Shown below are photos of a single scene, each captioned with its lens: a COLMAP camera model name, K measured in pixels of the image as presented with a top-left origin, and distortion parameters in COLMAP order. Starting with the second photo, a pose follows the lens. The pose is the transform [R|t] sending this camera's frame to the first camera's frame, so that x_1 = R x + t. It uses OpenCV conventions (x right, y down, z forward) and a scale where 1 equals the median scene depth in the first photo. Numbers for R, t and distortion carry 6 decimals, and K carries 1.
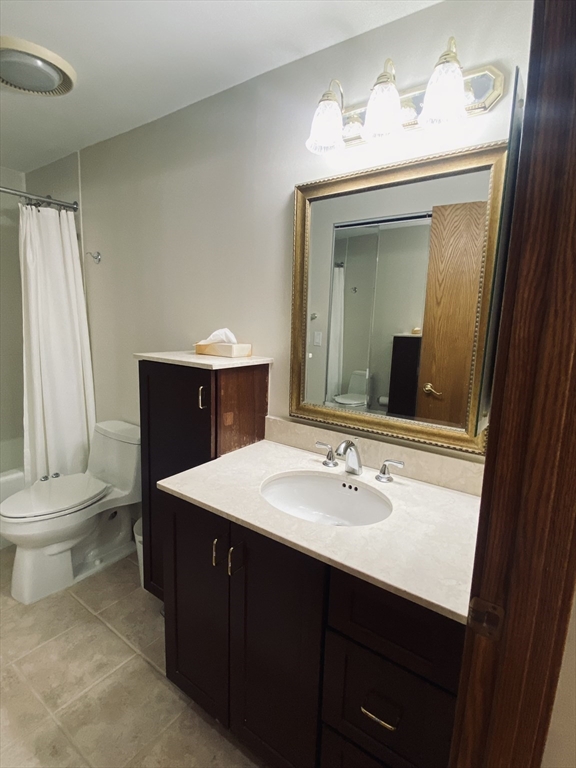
lens RADIAL K [[388.2, 0, 288.0], [0, 388.2, 384.0], [0, 0, 1]] dist [-0.001808, -0.001087]
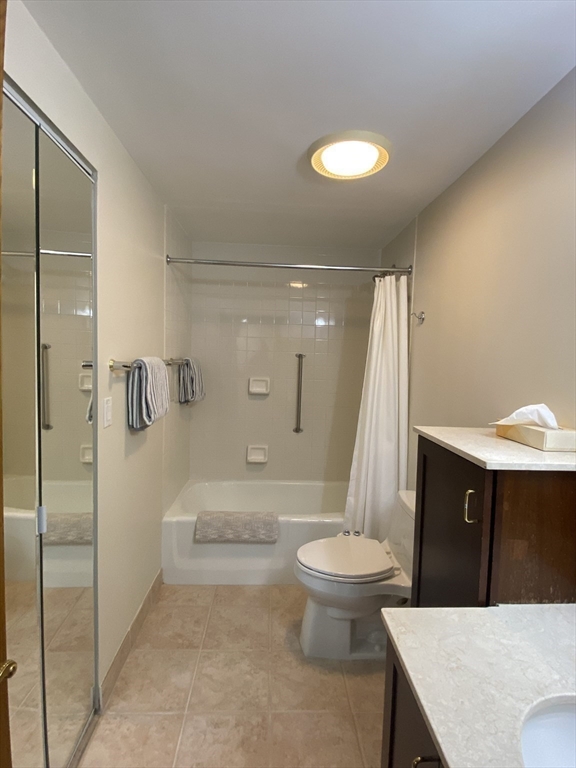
lens RADIAL K [[388.2, 0, 288.0], [0, 388.2, 384.0], [0, 0, 1]] dist [-0.001808, -0.001087]
pose [[0.611290, 0.029491, -0.790857, 0.098782], [-0.134021, 0.988730, -0.066722, -0.076071], [0.779976, 0.146777, 0.608353, 0.257607]]
